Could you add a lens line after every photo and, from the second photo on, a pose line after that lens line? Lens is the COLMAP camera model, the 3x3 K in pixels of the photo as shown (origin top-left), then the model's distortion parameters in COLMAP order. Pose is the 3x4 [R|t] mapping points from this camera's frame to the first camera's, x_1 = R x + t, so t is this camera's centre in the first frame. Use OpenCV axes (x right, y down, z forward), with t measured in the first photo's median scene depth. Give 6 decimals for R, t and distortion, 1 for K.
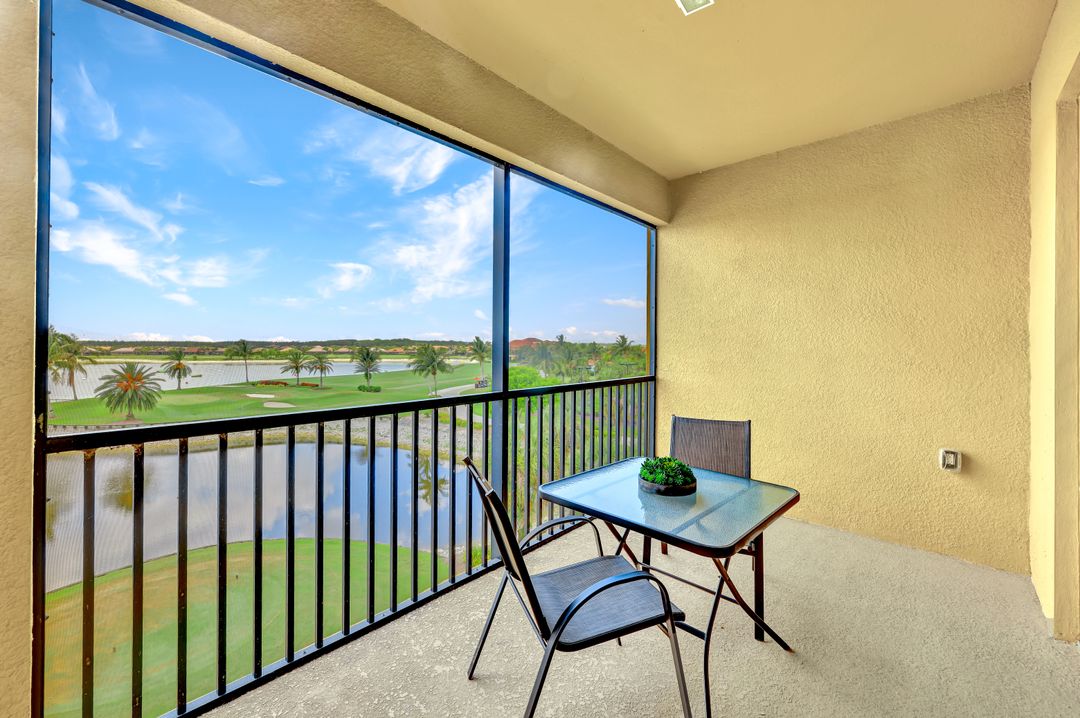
lens RADIAL K [[438.8, 0, 542.0], [0, 438.8, 363.9], [0, 0, 1]] dist [-0.004153, 0.001043]
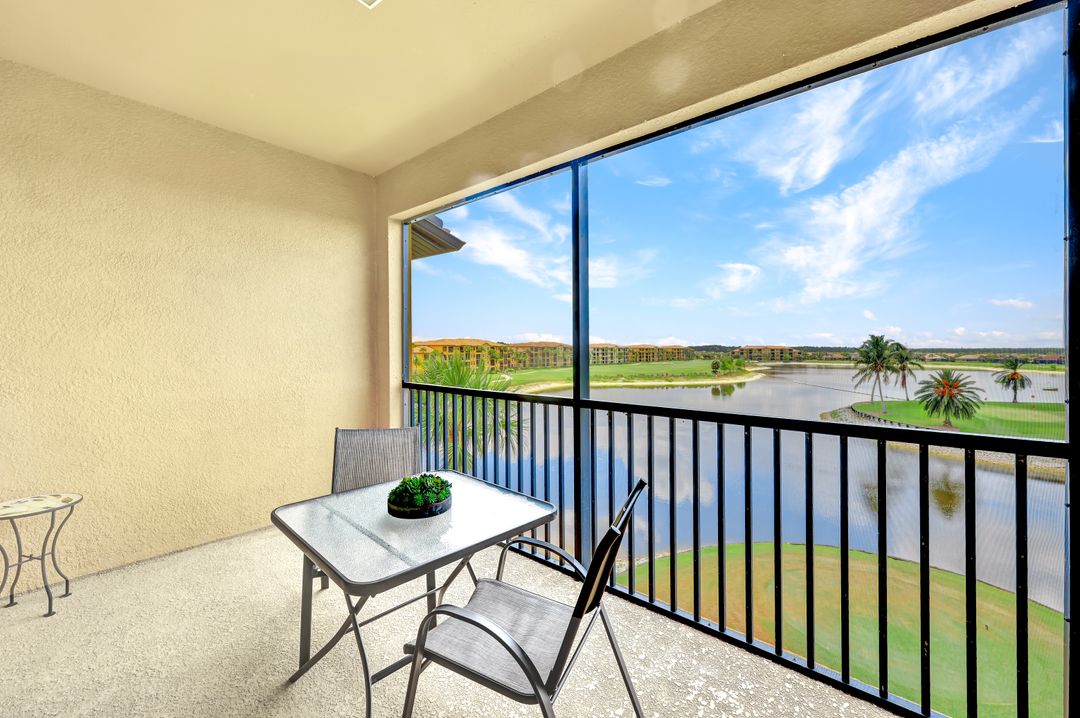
lens RADIAL K [[438.8, 0, 538.9], [0, 438.8, 358.6], [0, 0, 1]] dist [-0.004153, 0.001043]
pose [[0.999969, 0.000680, -0.007904, -0.882621], [-0.000684, 1.000000, -0.000461, -0.013053], [0.007904, 0.000467, 0.999969, -0.001642]]
